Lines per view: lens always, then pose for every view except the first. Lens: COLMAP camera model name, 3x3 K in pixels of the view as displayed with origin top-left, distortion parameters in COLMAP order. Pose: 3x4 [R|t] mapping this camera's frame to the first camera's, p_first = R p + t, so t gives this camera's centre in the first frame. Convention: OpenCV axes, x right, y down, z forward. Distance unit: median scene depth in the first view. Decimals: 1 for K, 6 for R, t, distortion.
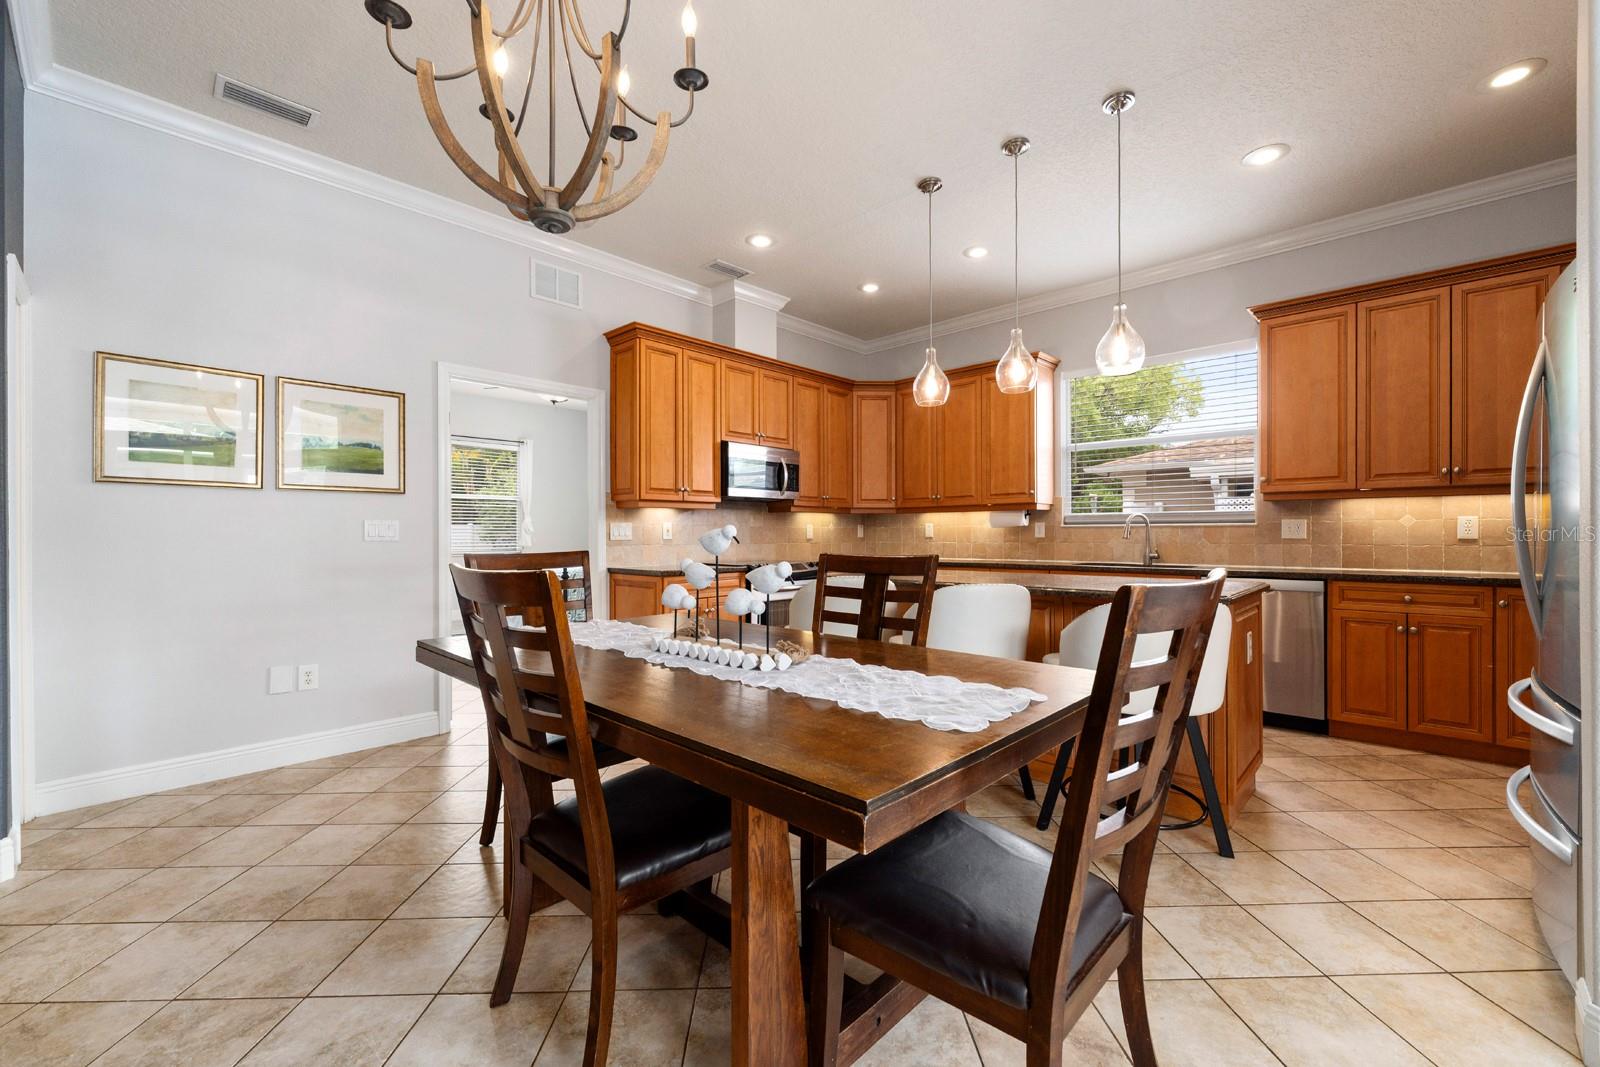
lens RADIAL K [[649.4, 0, 795.8], [0, 649.4, 537.3], [0, 0, 1]] dist [-0.002642, -0.000325]
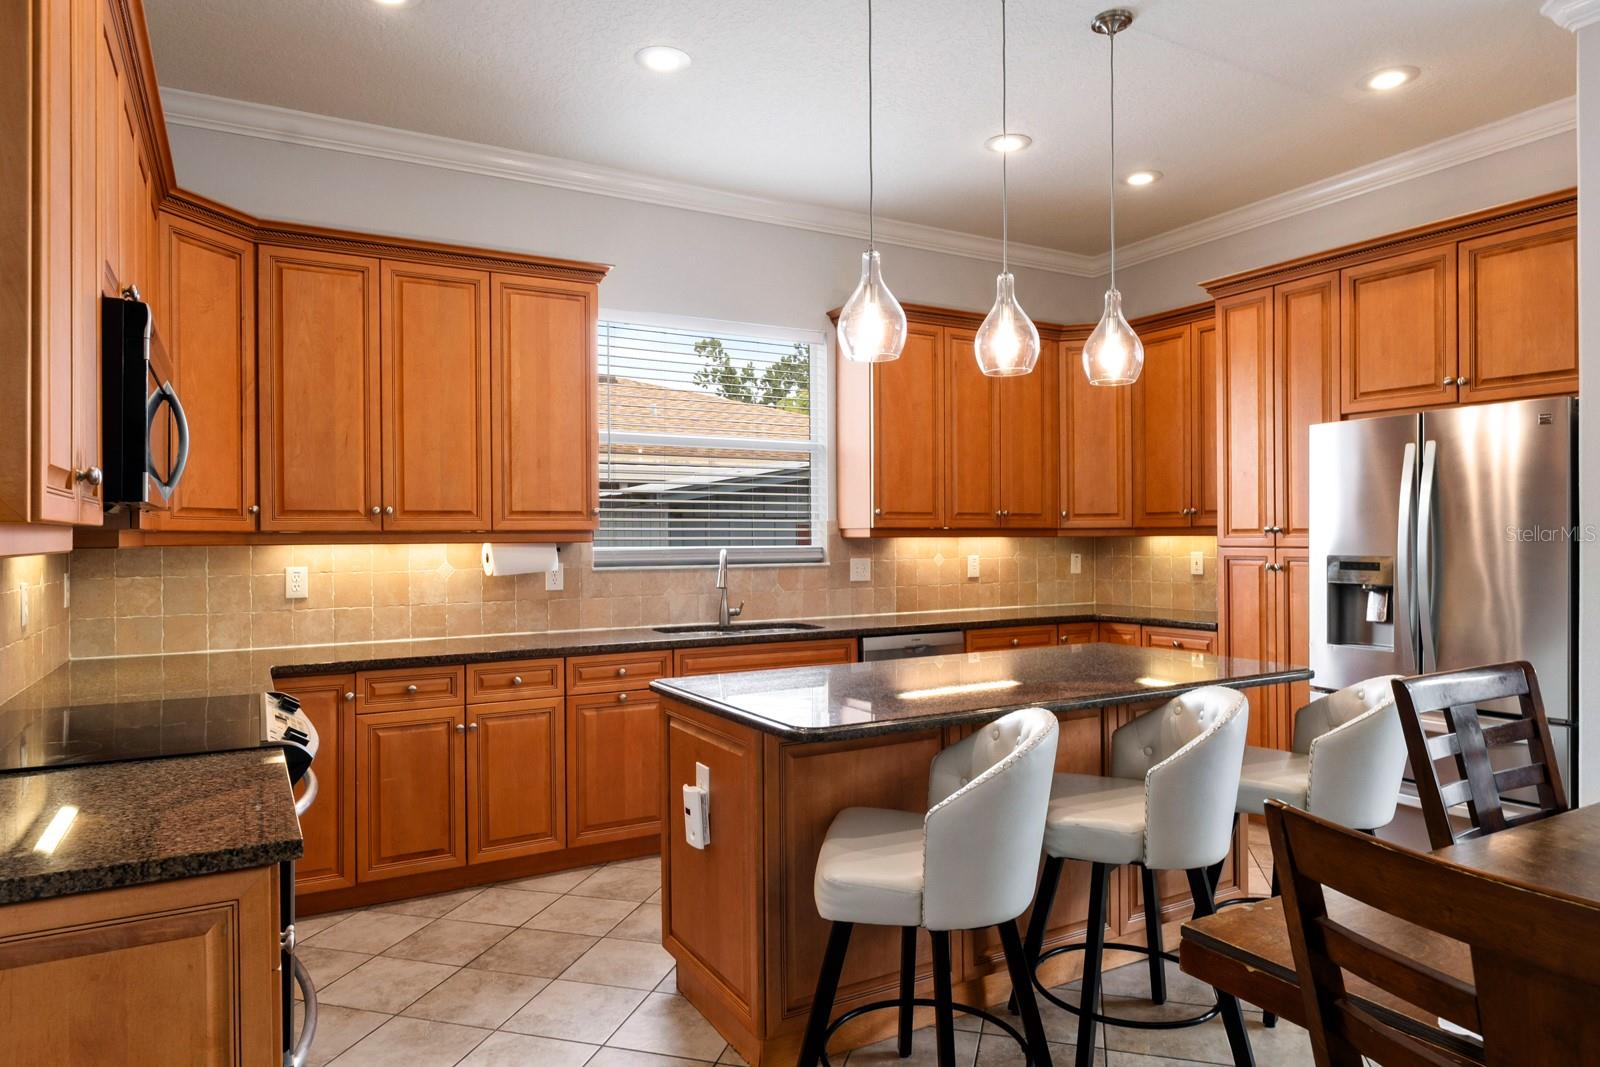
lens RADIAL K [[997.6, 0, 800.0], [0, 997.6, 533.5], [0, 0, 1]] dist [0.011353, 0.000221]
pose [[0.284241, 0.001743, 0.958751, -0.425732], [0.008696, 0.999953, -0.004396, -0.046969], [-0.958714, 0.009586, 0.284212, 0.606346]]
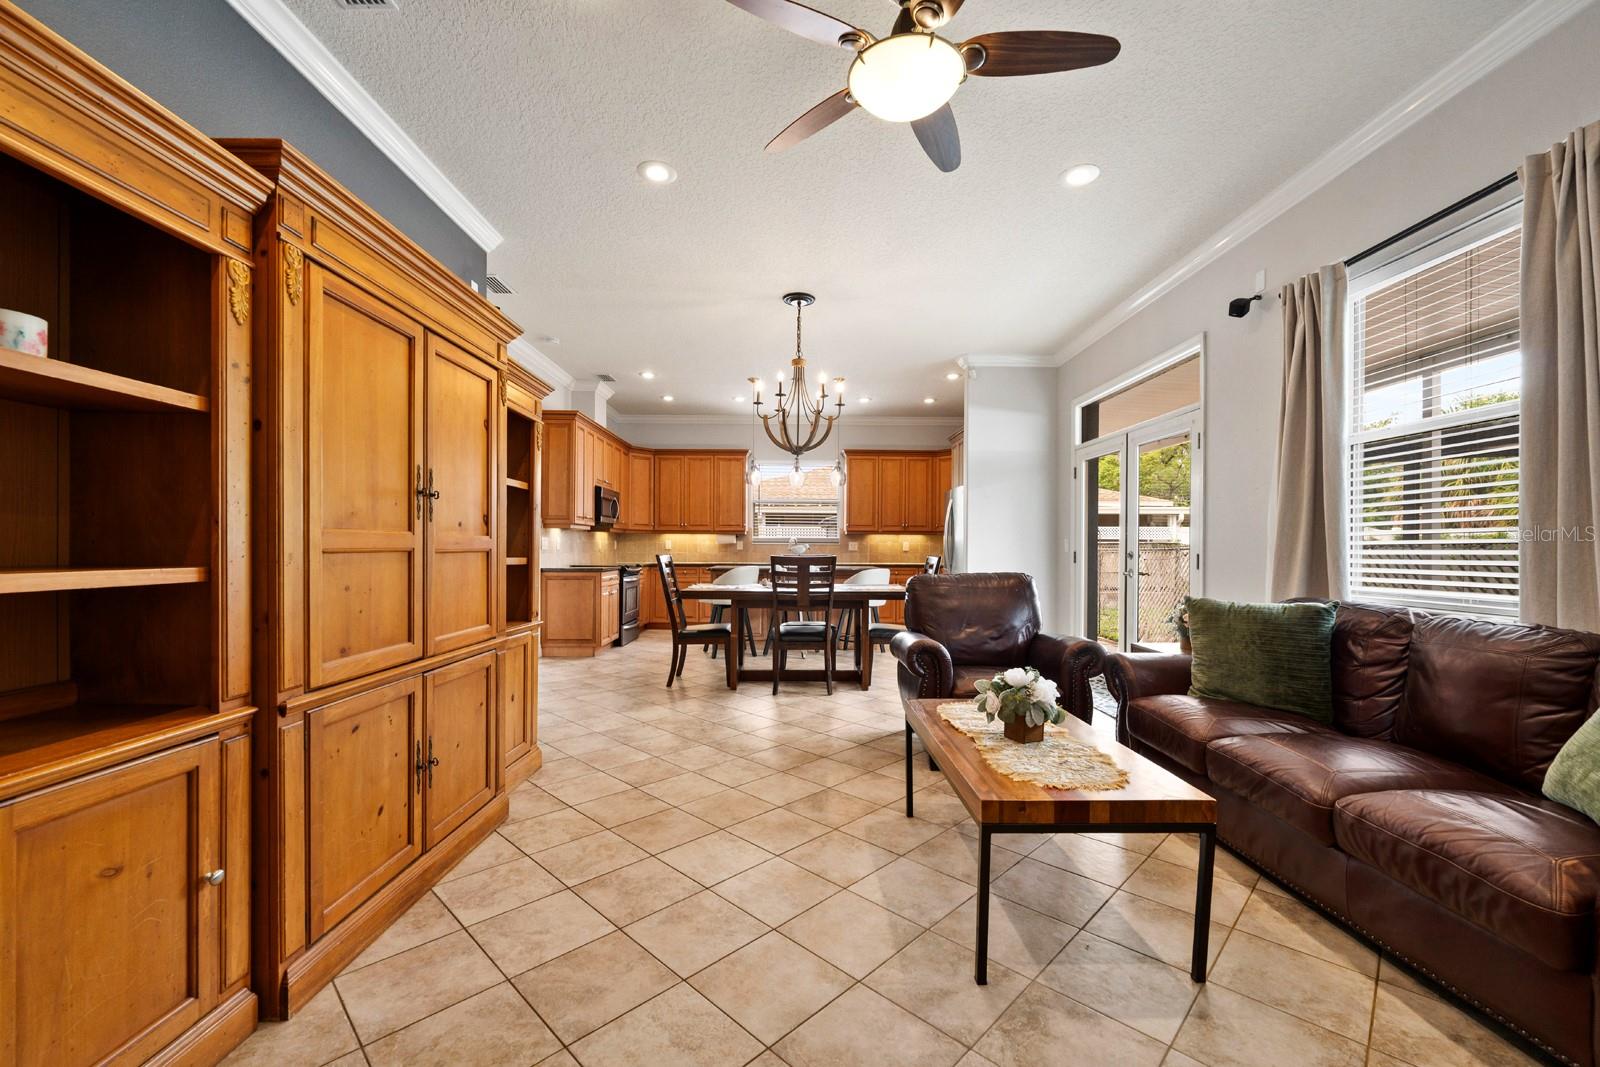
lens RADIAL K [[628.6, 0, 799.7], [0, 628.6, 540.0], [0, 0, 1]] dist [-0.001498, -0.000081]
pose [[0.711386, 0.013148, 0.702679, -0.798708], [-0.004287, 0.999888, -0.014369, -0.001944], [-0.702789, 0.007210, 0.711362, -0.386741]]
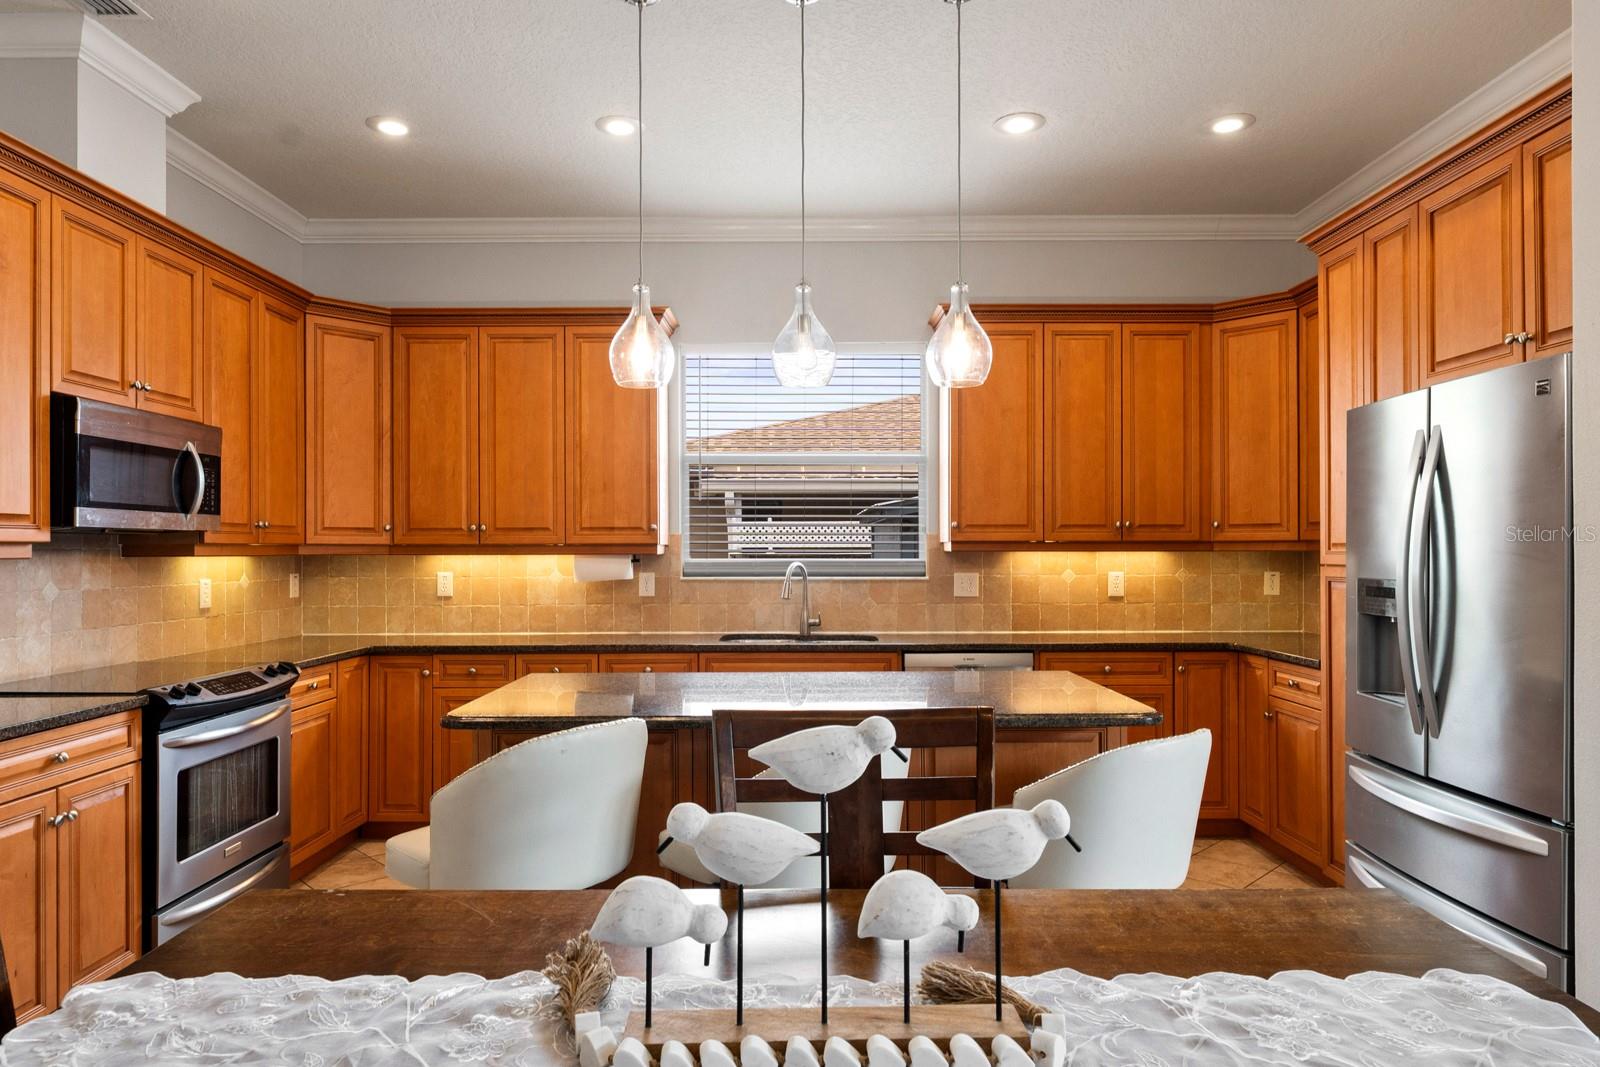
lens RADIAL K [[988.1, 0, 797.2], [0, 988.1, 547.8], [0, 0, 1]] dist [0.002427, -0.000627]
pose [[0.721339, 0.002342, 0.692579, -0.206754], [0.003301, 0.999971, -0.006820, -0.044023], [-0.692575, 0.007205, 0.721310, 0.218283]]
